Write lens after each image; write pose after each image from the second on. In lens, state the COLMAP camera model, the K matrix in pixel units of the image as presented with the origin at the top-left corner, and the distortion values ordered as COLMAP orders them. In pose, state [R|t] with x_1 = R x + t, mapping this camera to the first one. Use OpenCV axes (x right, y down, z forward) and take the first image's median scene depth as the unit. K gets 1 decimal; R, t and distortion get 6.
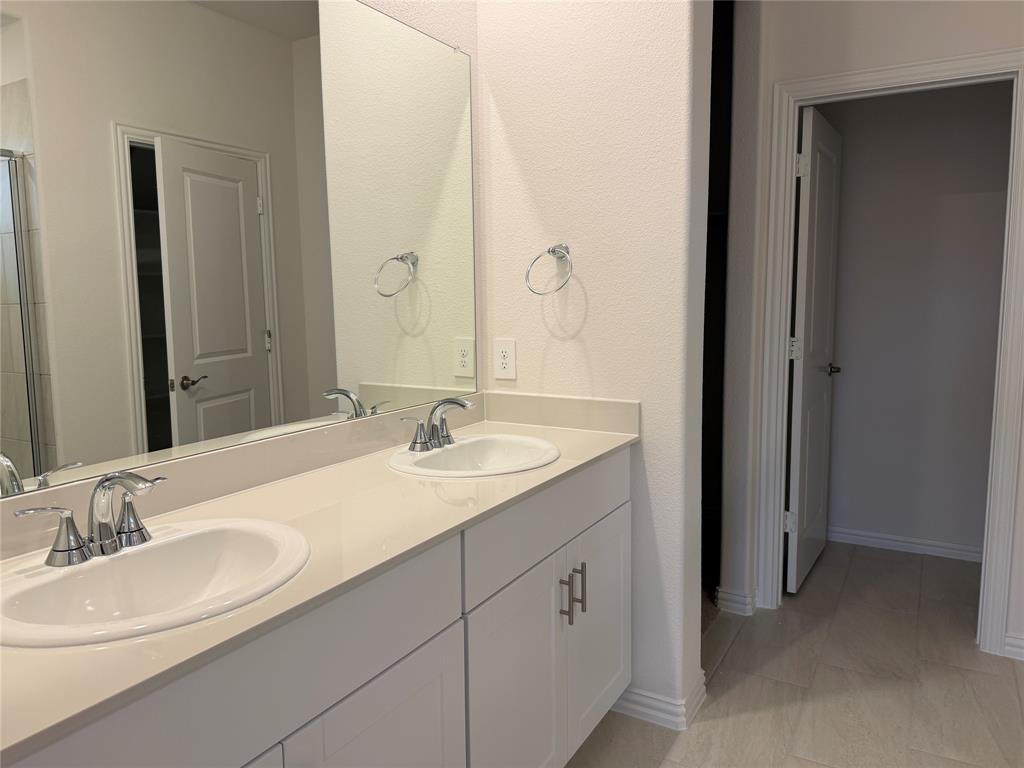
lens RADIAL K [[722.8, 0, 515.5], [0, 722.8, 367.3], [0, 0, 1]] dist [0.066644, -0.080346]
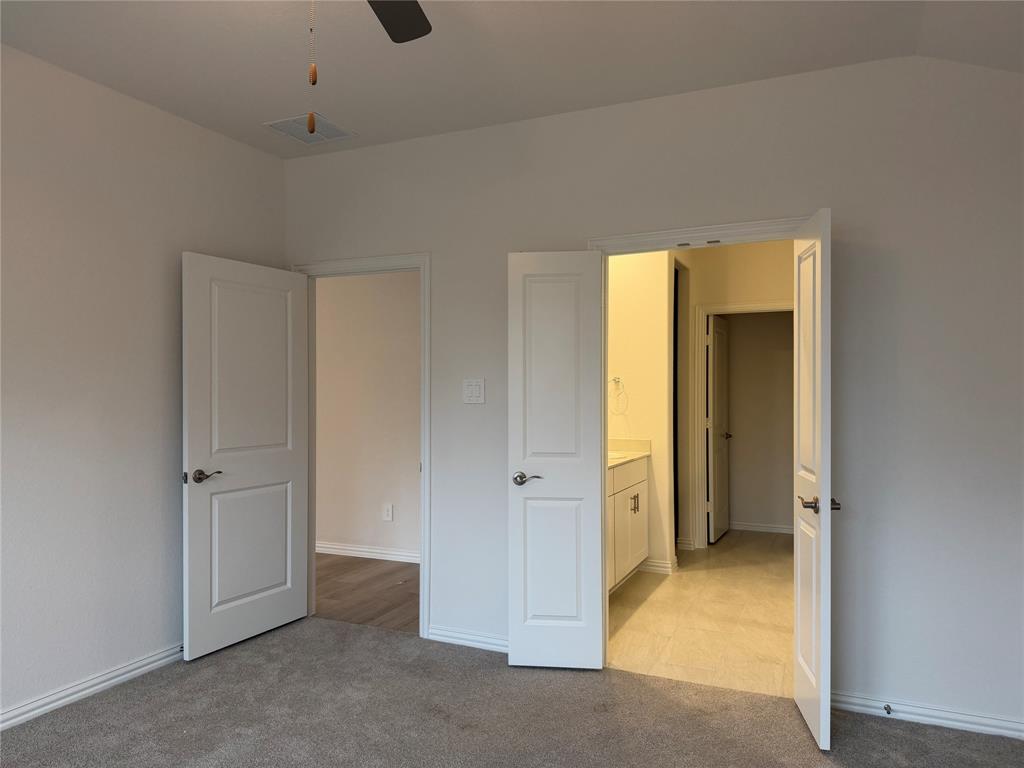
lens RADIAL K [[722.8, 0, 513.2], [0, 722.8, 399.6], [0, 0, 1]] dist [0.066644, -0.080346]
pose [[0.994473, 0.003544, 0.104929, -0.441076], [0.007233, 0.994743, -0.102152, 0.128422], [-0.104740, 0.102346, 0.989219, -1.128342]]
